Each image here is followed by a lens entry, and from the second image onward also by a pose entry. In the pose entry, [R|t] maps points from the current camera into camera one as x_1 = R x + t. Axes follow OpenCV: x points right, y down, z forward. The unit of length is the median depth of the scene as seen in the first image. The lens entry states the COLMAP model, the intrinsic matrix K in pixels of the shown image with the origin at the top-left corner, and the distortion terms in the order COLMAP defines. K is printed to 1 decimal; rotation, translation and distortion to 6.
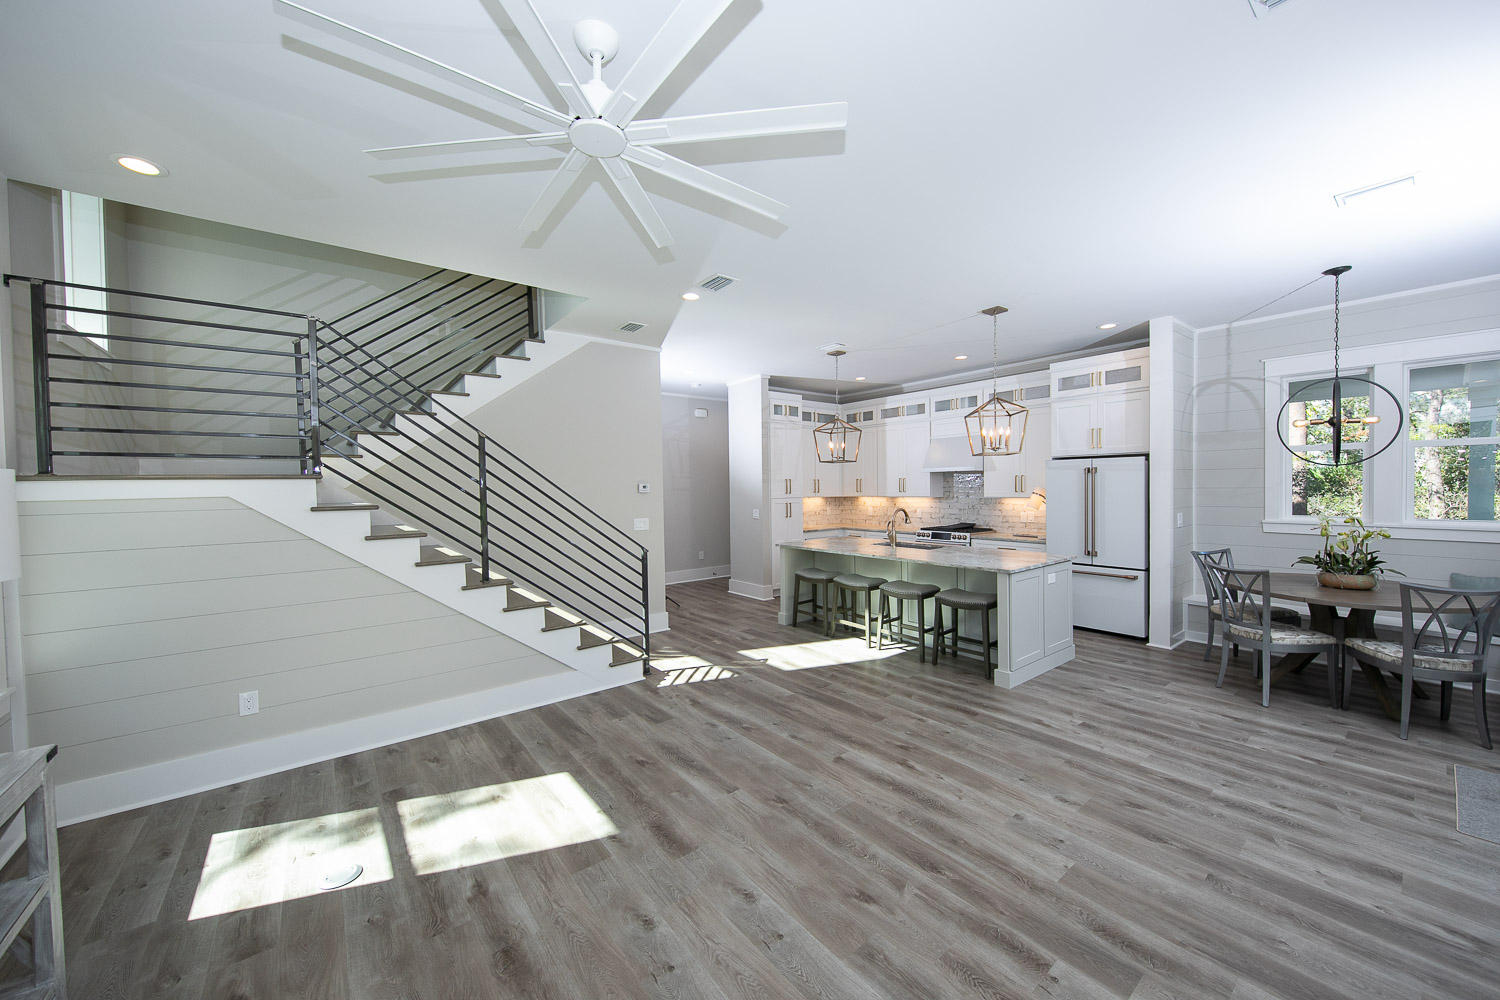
lens RADIAL K [[549.9, 0, 750.2], [0, 549.9, 495.0], [0, 0, 1]] dist [0.002181, -0.002016]
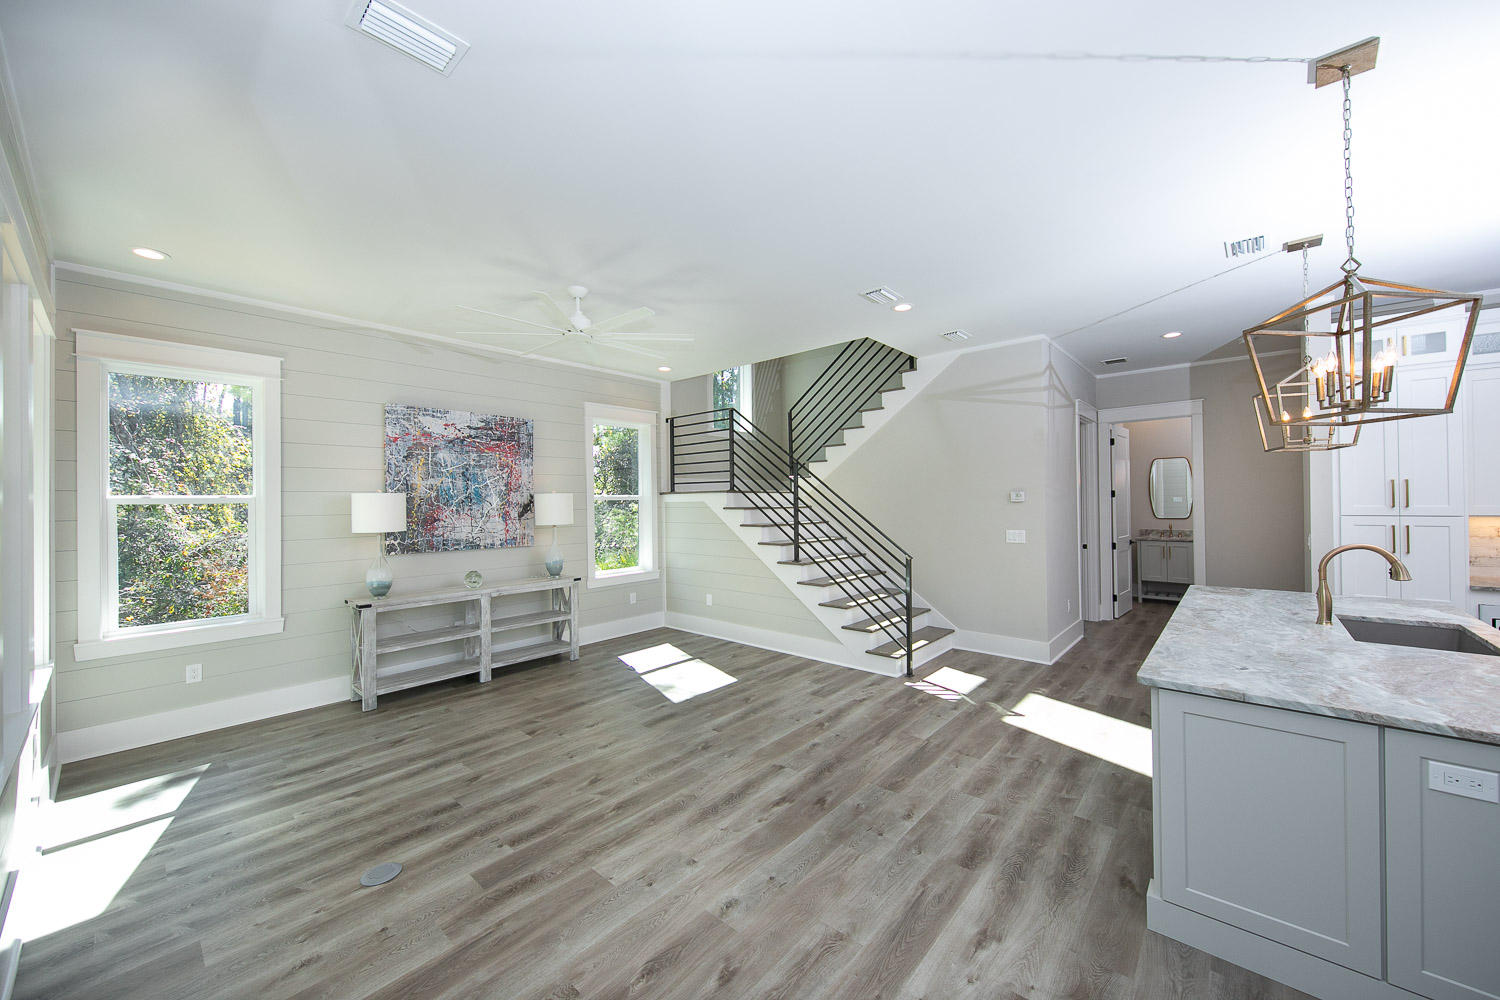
lens RADIAL K [[549.9, 0, 753.4], [0, 549.9, 493.6], [0, 0, 1]] dist [0.002181, -0.002016]
pose [[0.186990, 0.001758, -0.982360, 0.797517], [-0.008967, 0.999960, 0.000082, -0.018254], [0.982321, 0.008794, 0.186998, 0.523656]]
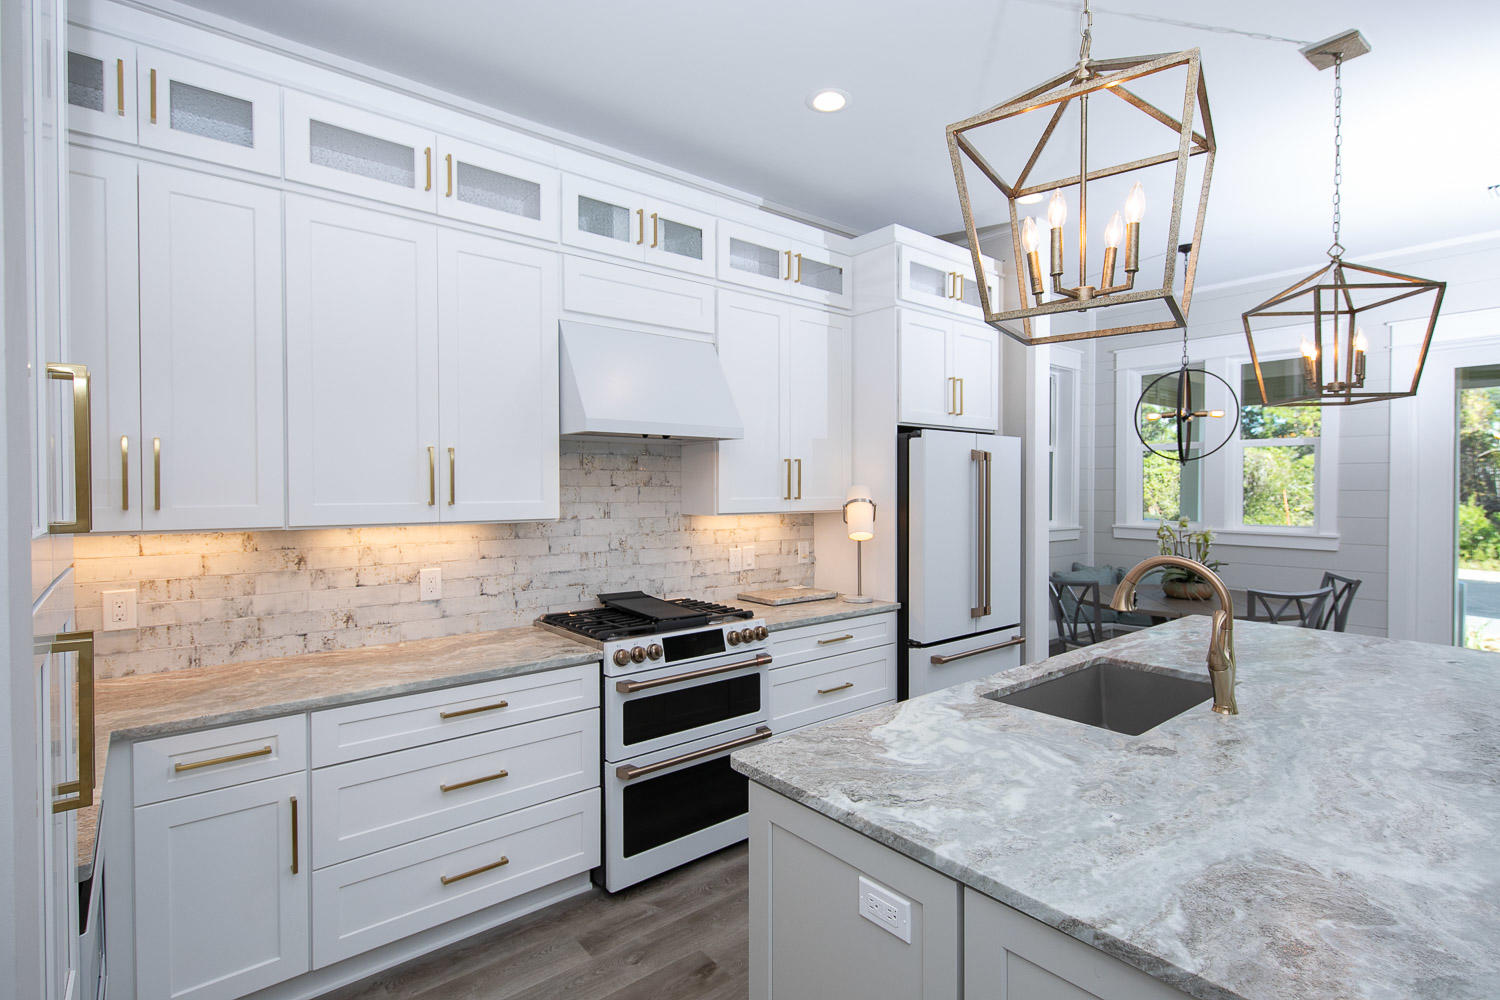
lens RADIAL K [[725.2, 0, 752.9], [0, 725.2, 500.9], [0, 0, 1]] dist [0.009100, -0.001710]
pose [[-0.030020, -0.005354, 0.999535, -0.089763], [0.019363, 0.999795, 0.005937, -0.011755], [-0.999362, 0.019532, -0.029910, 1.527048]]
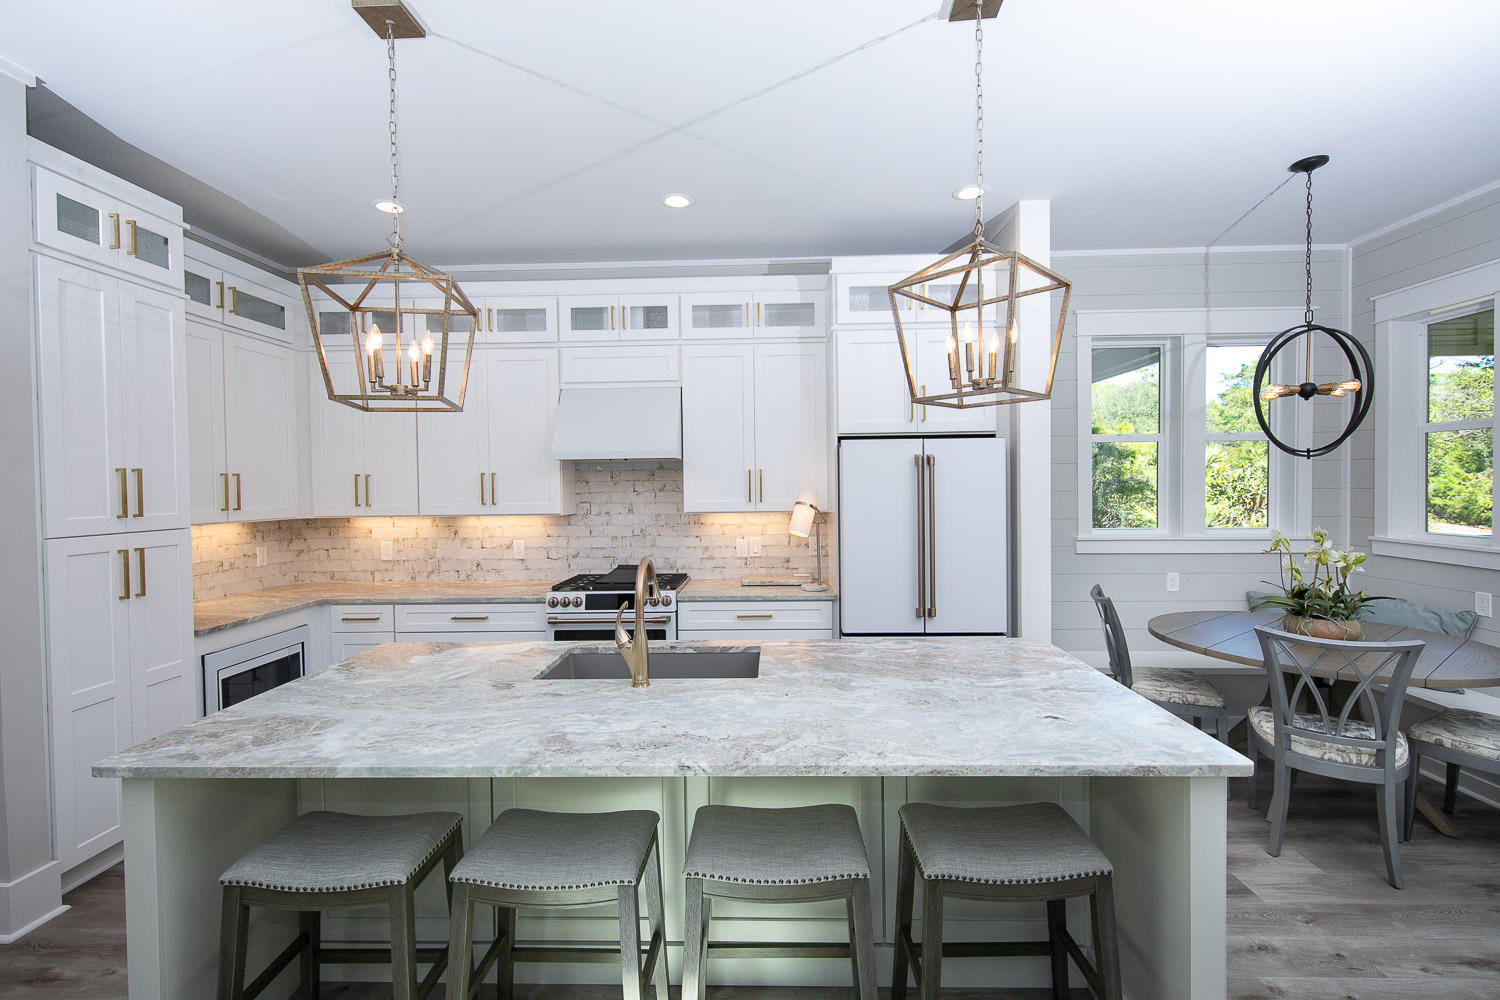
lens RADIAL K [[650.9, 0, 754.4], [0, 650.9, 497.6], [0, 0, 1]] dist [0.006468, -0.000804]
pose [[0.640012, -0.010793, 0.768289, 0.022037], [0.017102, 0.999854, -0.000201, -0.013491], [-0.768174, 0.013268, 0.640103, 0.884530]]
